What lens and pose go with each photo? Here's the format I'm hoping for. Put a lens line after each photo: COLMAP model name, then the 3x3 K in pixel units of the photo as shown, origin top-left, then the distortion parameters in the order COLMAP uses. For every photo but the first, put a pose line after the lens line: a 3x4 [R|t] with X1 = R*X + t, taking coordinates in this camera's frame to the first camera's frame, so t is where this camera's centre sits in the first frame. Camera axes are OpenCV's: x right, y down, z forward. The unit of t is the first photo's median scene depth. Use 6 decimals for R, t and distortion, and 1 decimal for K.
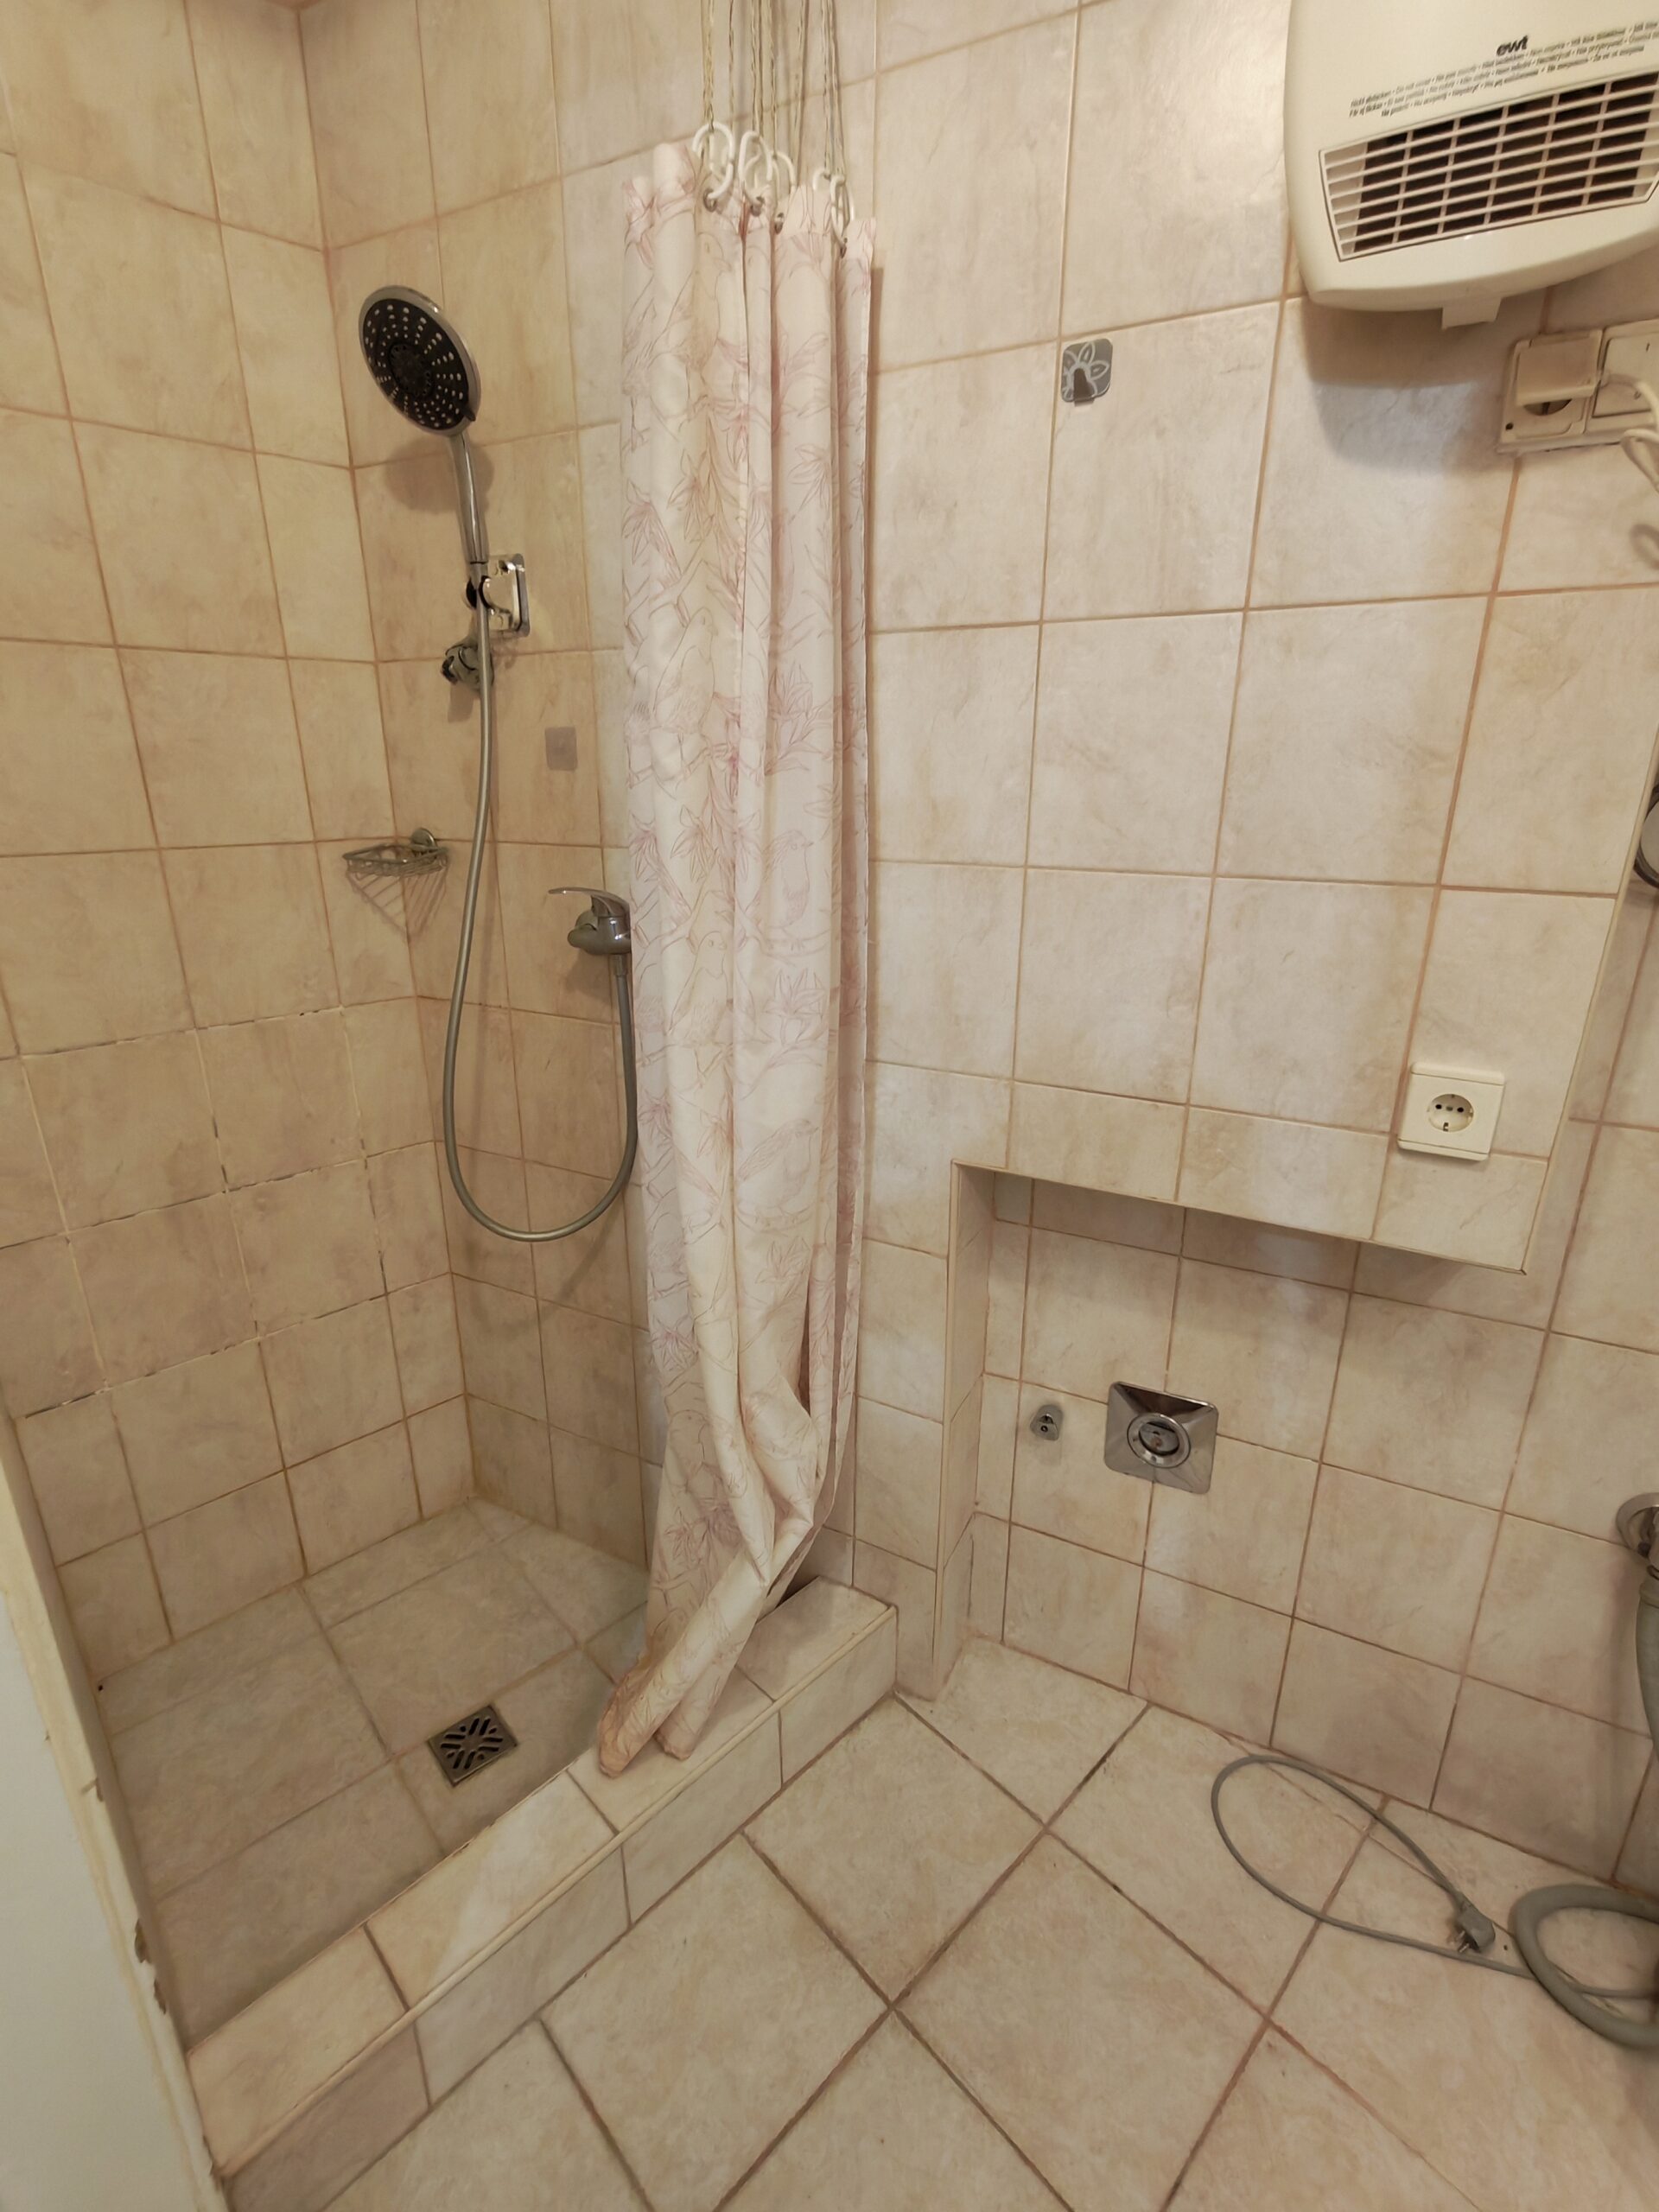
lens RADIAL K [[1011.8, 0, 829.5], [0, 1011.8, 1098.4], [0, 0, 1]] dist [-0.000204, 0.000256]
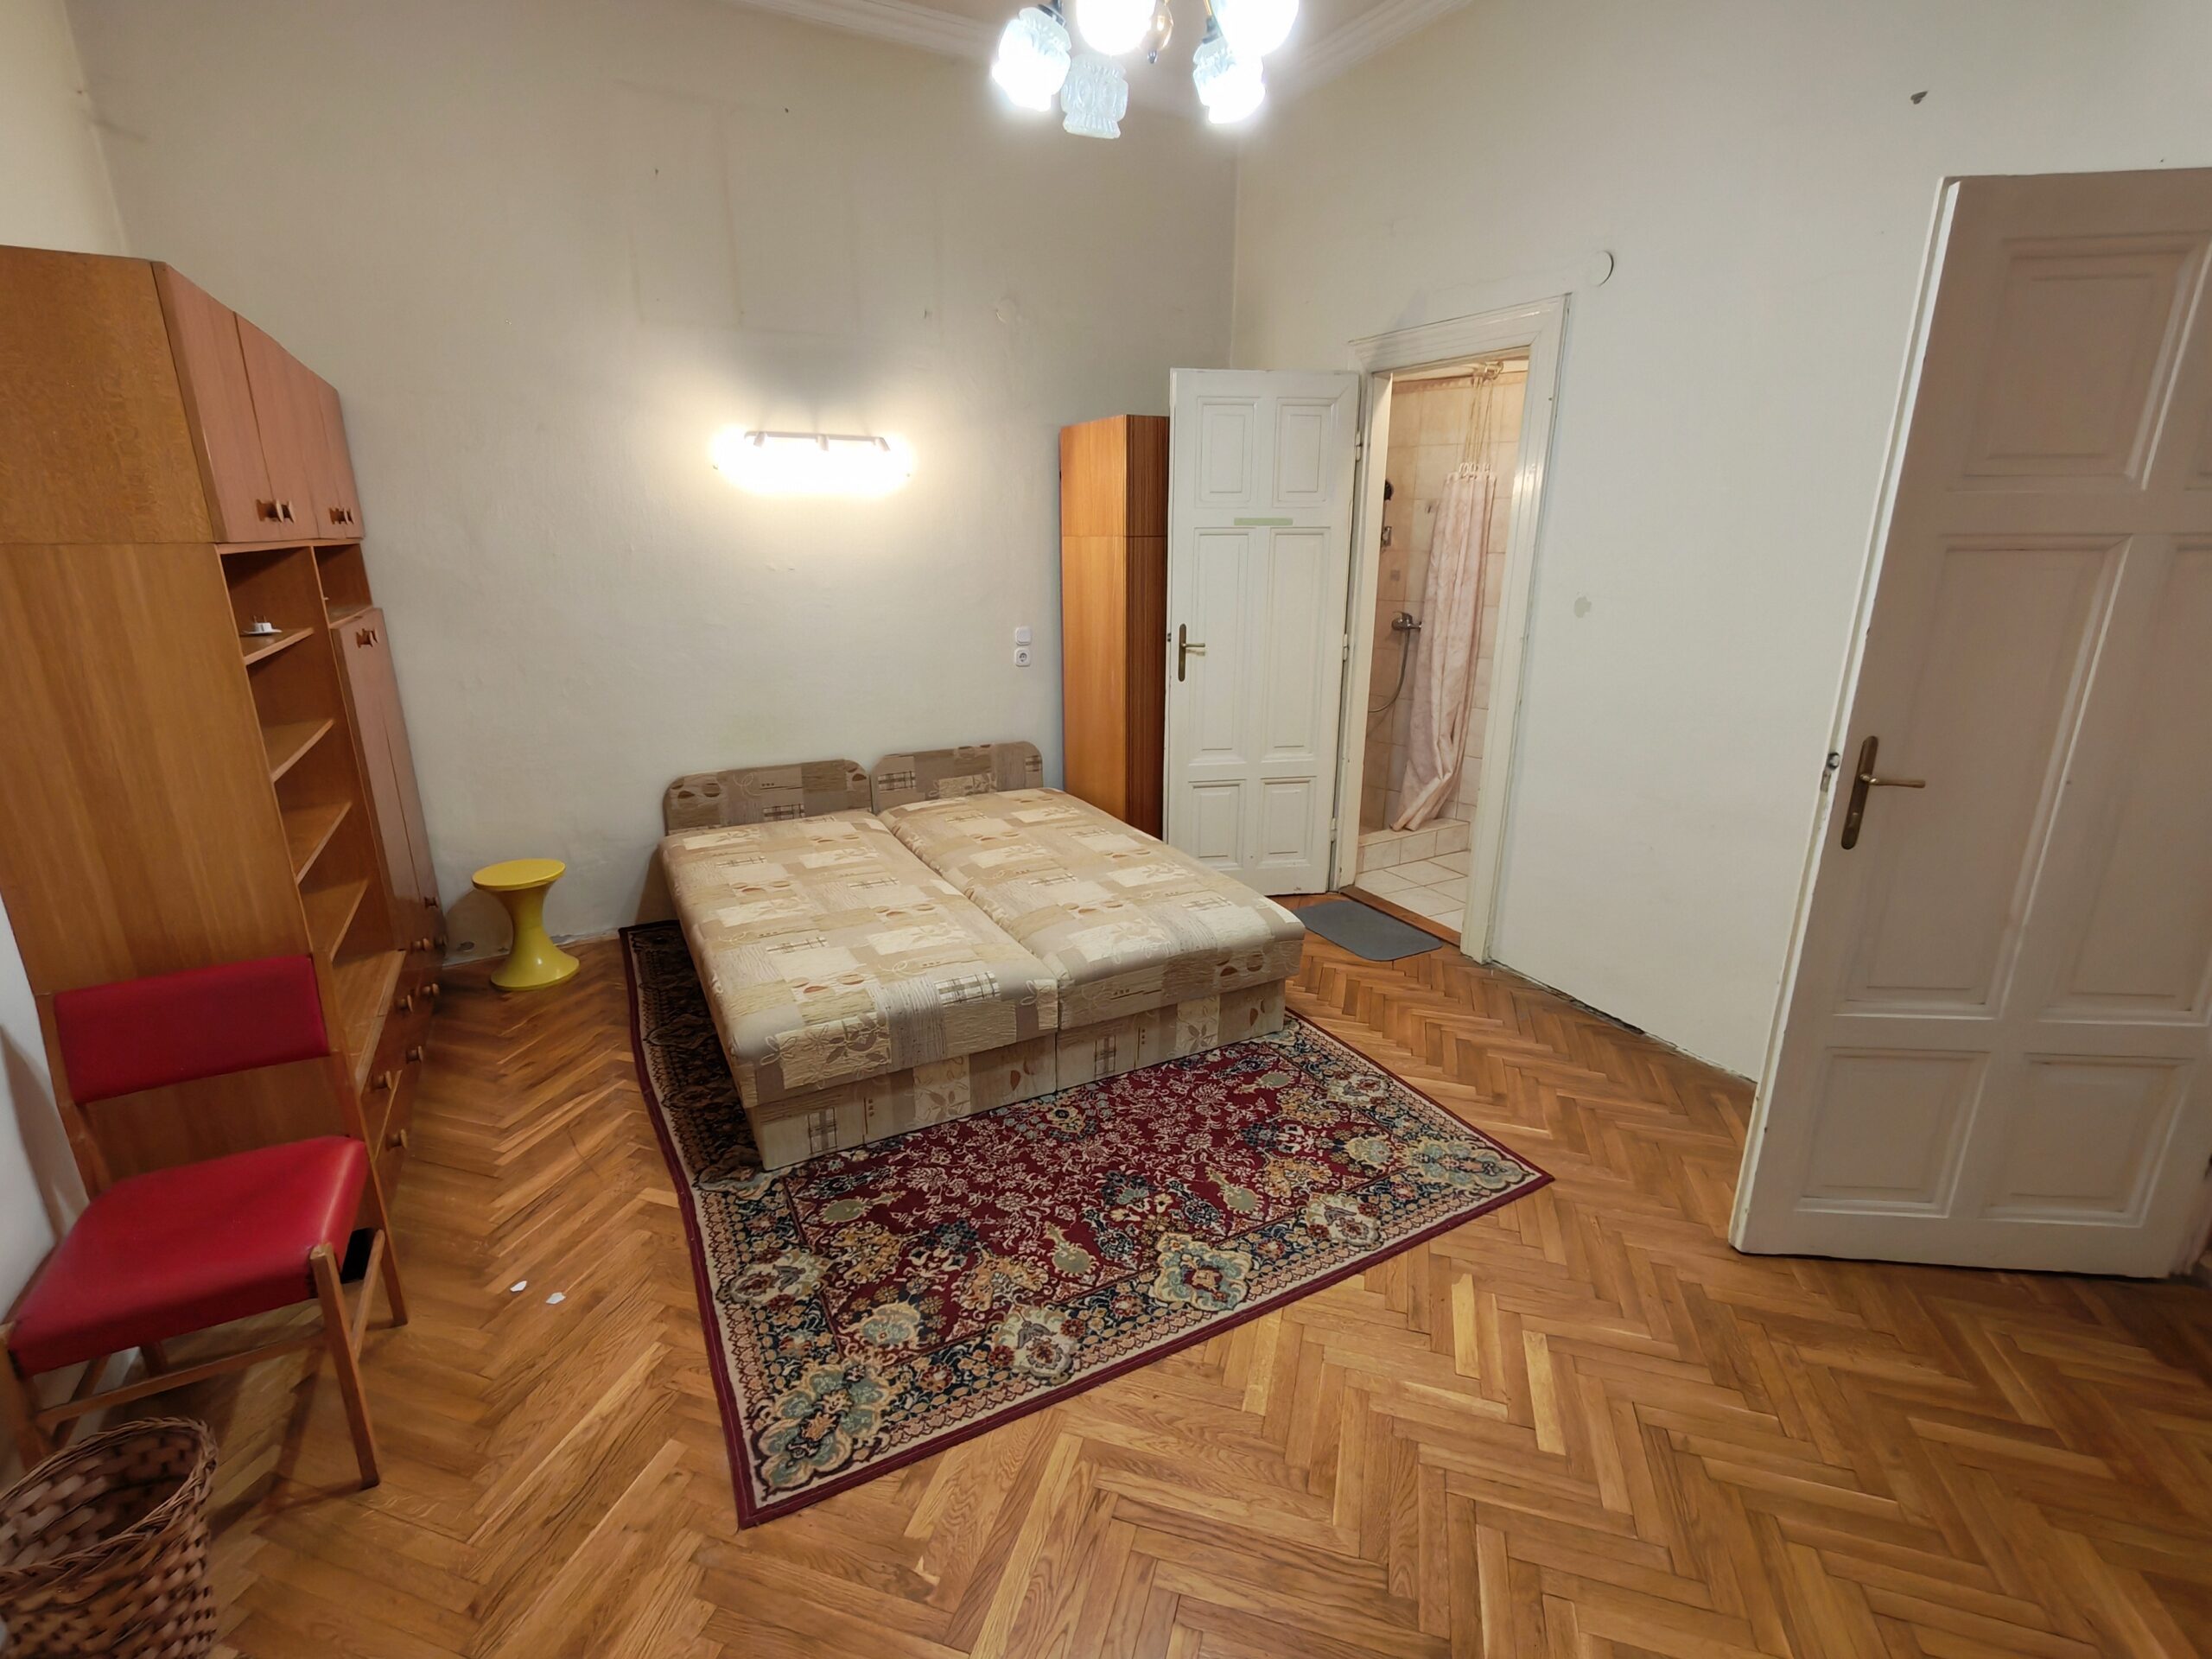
lens RADIAL K [[1011.8, 0, 1101.5], [0, 1011.8, 830.2], [0, 0, 1]] dist [-0.000204, 0.000256]
pose [[0.966324, 0.076097, -0.245820, -0.405724], [-0.081076, 0.996656, -0.010184, 0.912916], [0.244223, 0.029772, 0.969262, -3.619935]]
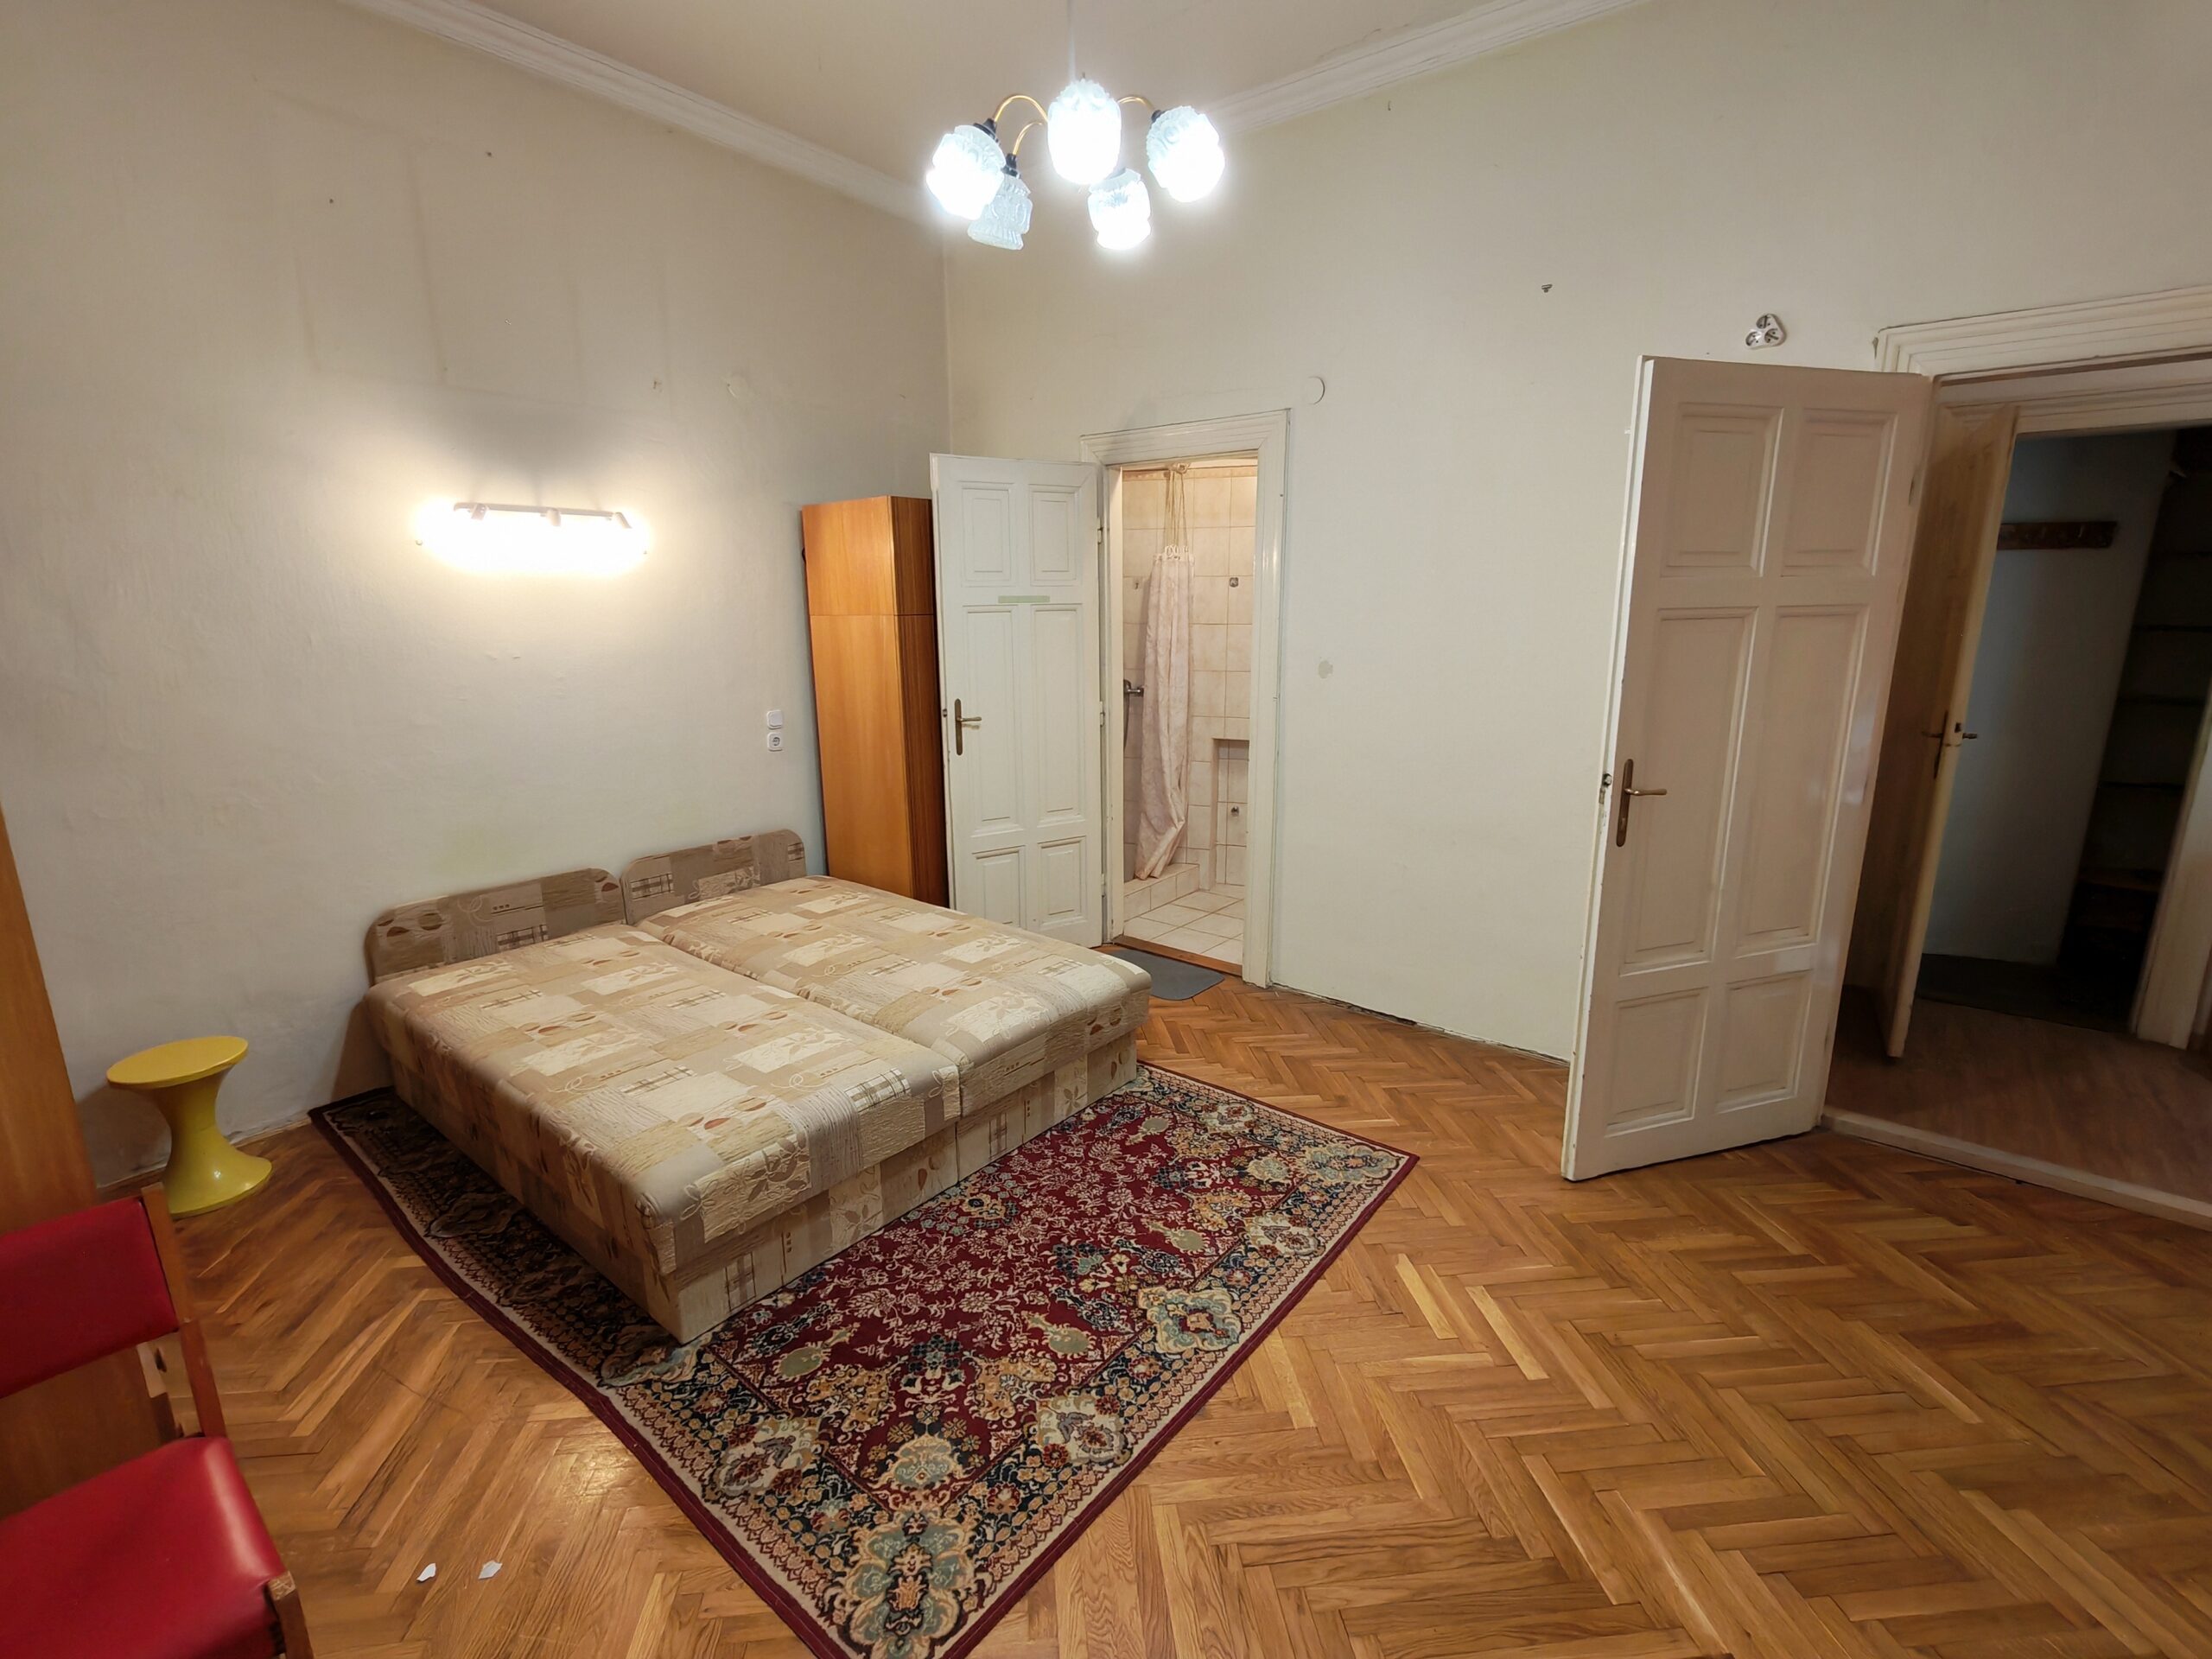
lens RADIAL K [[1011.5, 0, 1103.6], [0, 1011.5, 831.2], [0, 0, 1]] dist [-0.001324, 0.001638]
pose [[0.990737, -0.036595, 0.130768, -1.069832], [0.047612, 0.995483, -0.082141, 0.920977], [-0.127171, 0.087606, 0.988004, -3.715562]]
